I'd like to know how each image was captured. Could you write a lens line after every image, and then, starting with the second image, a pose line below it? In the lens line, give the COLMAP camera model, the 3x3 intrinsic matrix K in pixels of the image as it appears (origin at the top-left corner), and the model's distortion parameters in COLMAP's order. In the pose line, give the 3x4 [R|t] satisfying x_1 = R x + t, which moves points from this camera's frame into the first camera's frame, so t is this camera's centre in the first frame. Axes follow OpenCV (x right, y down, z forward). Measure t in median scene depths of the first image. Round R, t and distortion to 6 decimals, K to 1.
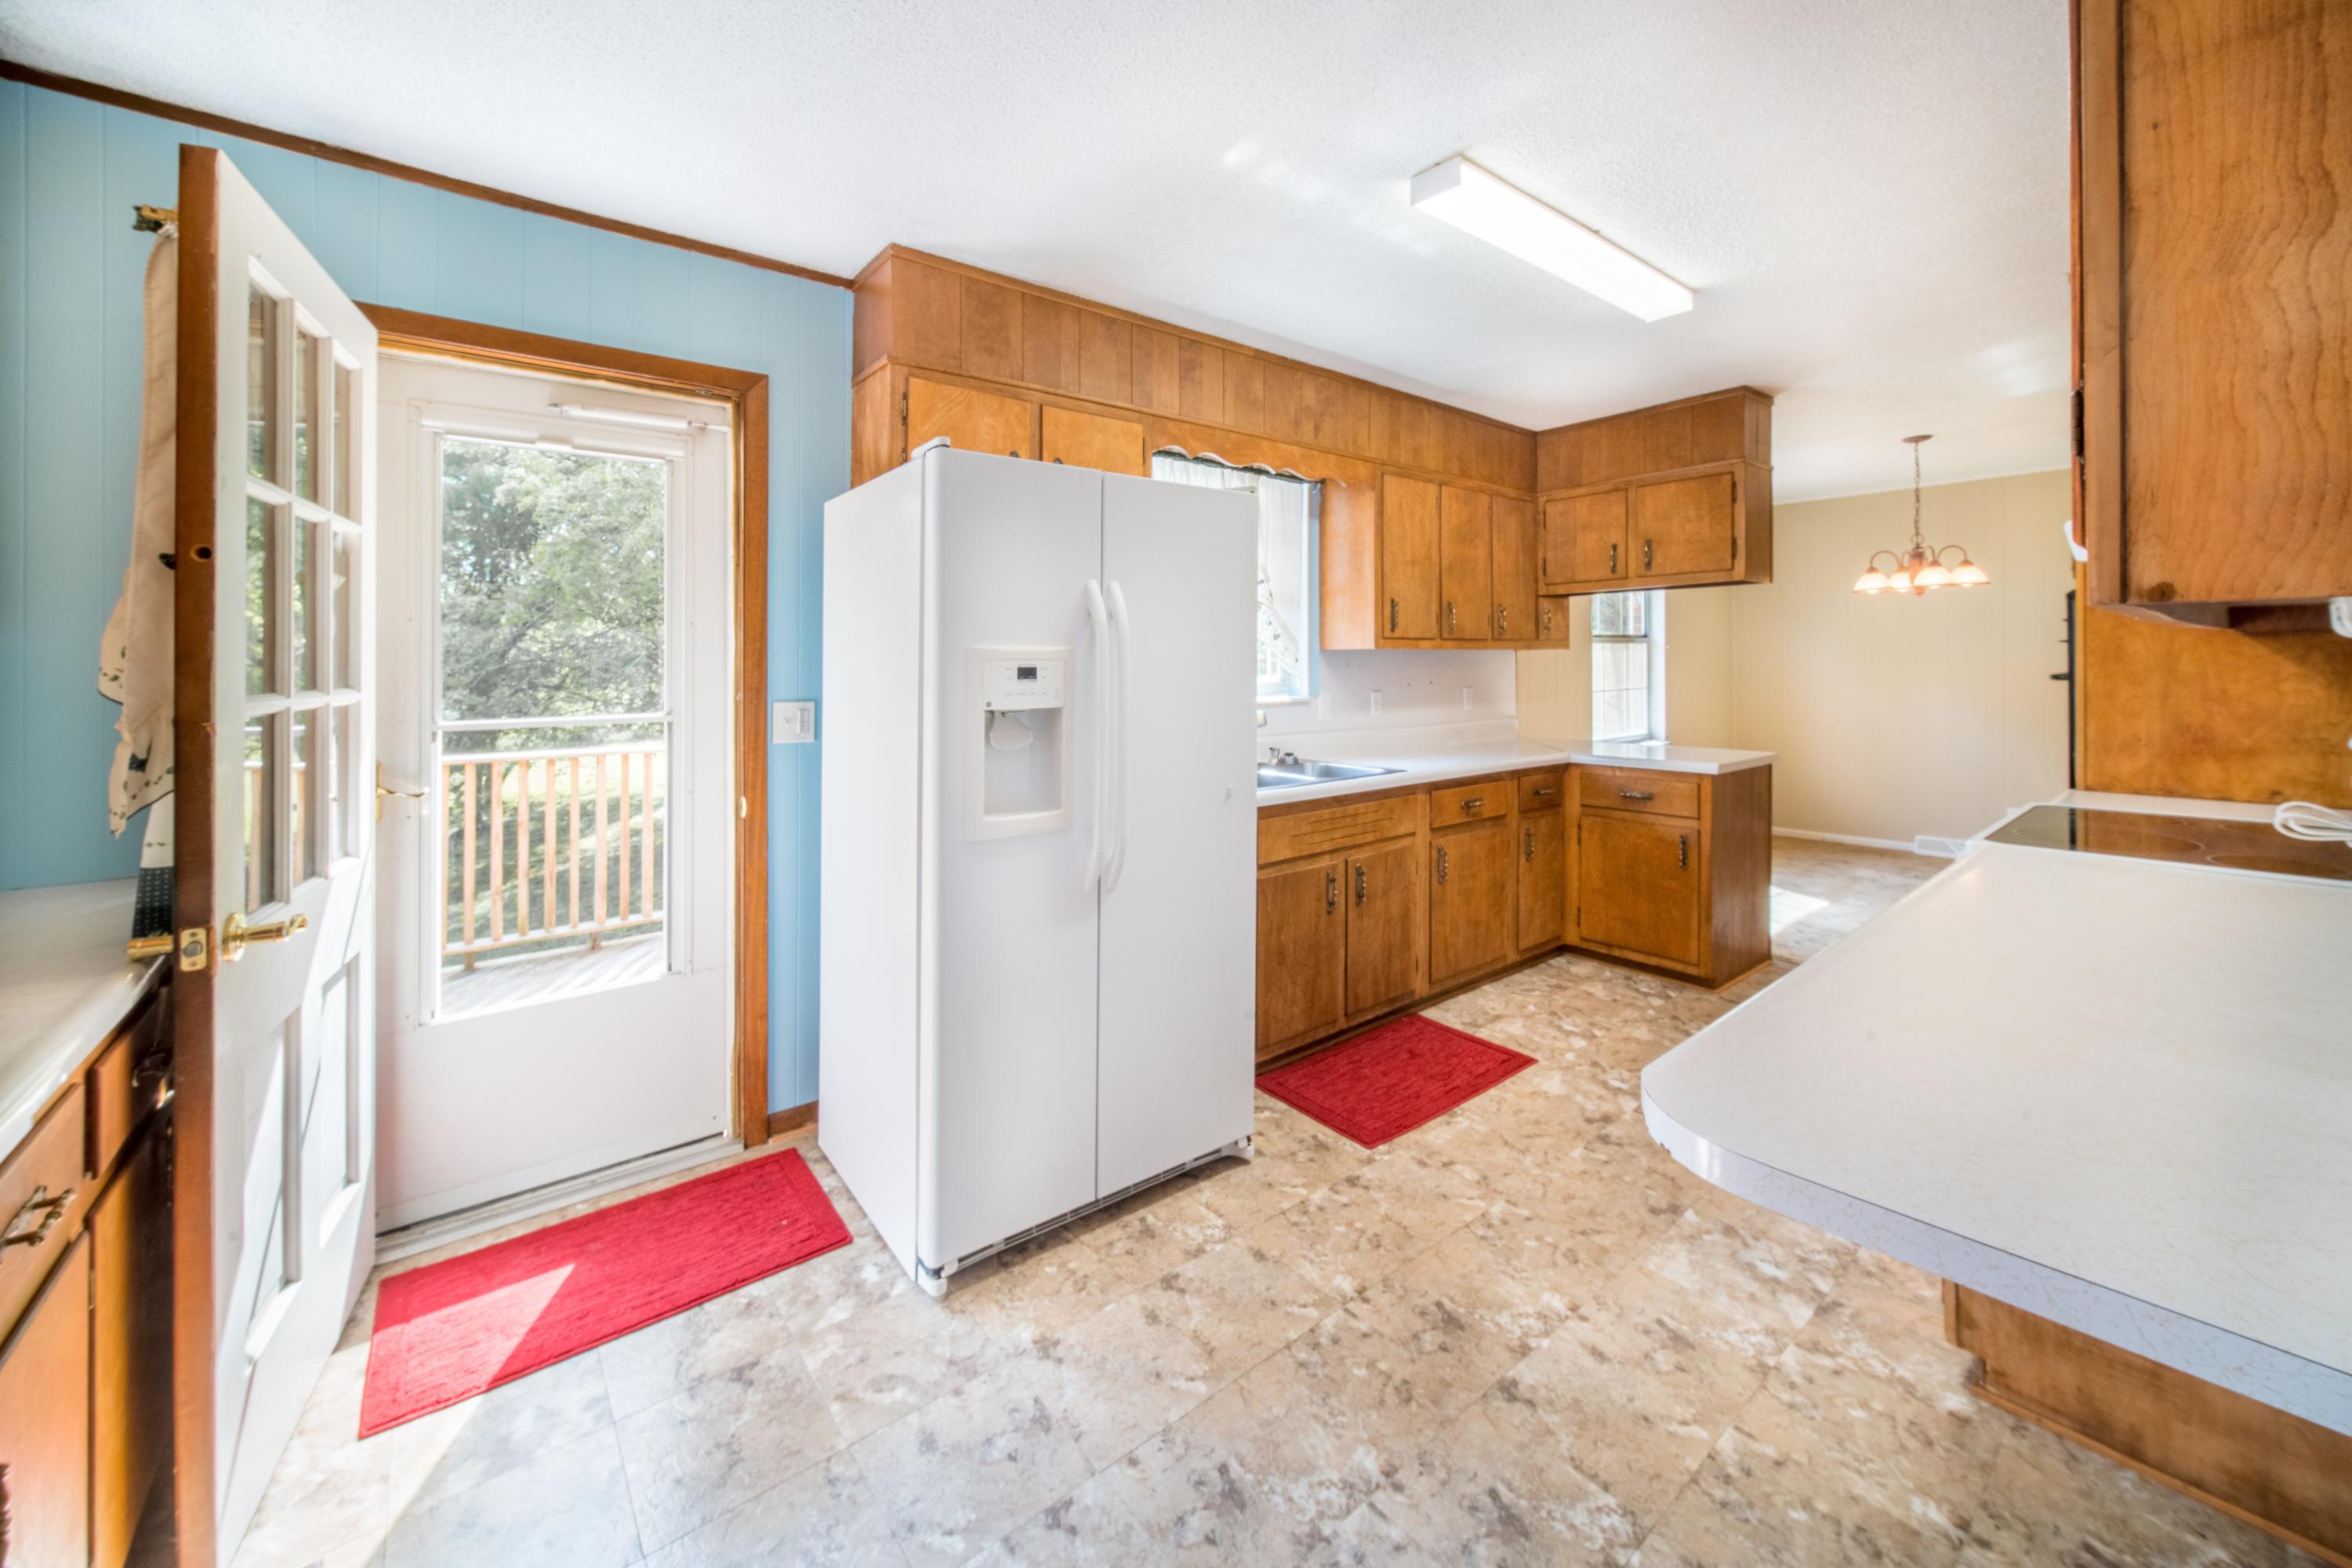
lens RADIAL K [[921.8, 0, 1174.2], [0, 921.8, 659.3], [0, 0, 1]] dist [-0.002869, 0.000012]
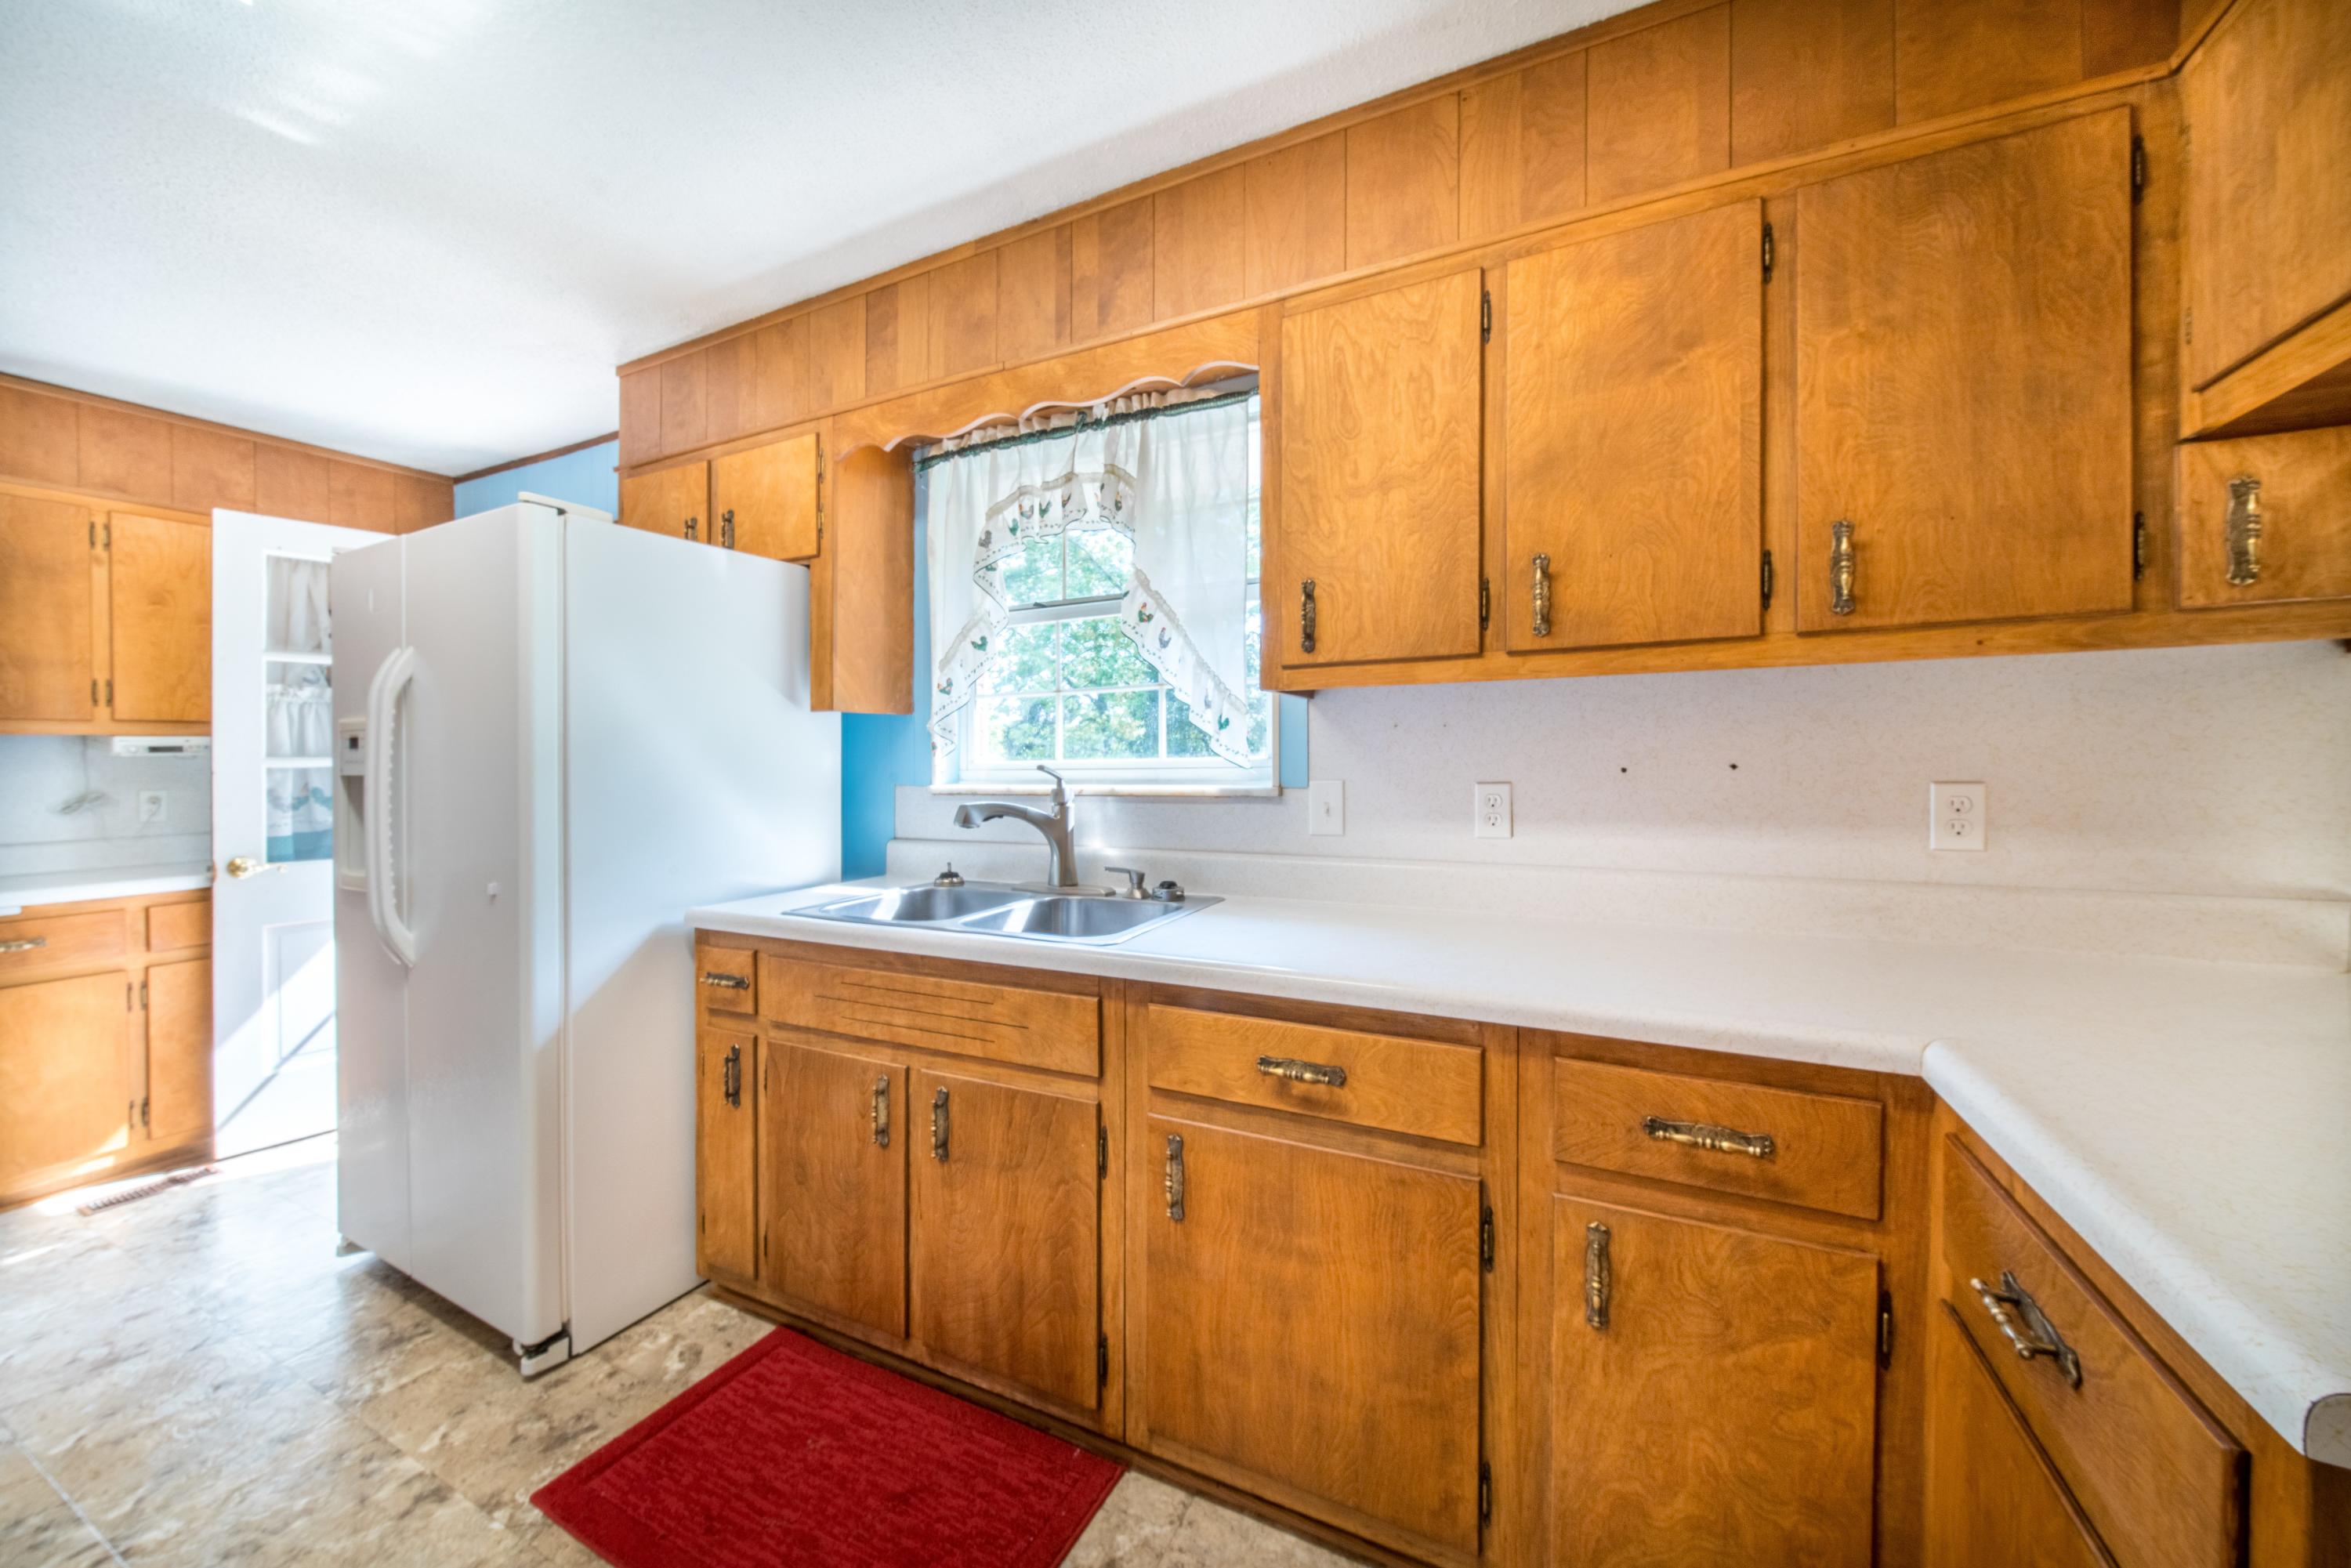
lens RADIAL K [[857.9, 0, 1186.3], [0, 857.9, 780.5], [0, 0, 1]] dist [-0.001674, -0.001199]
pose [[0.412161, 0.005417, -0.911095, 0.877362], [0.001854, 0.999975, 0.006785, 0.044897], [0.911109, -0.004485, 0.412141, 1.120250]]
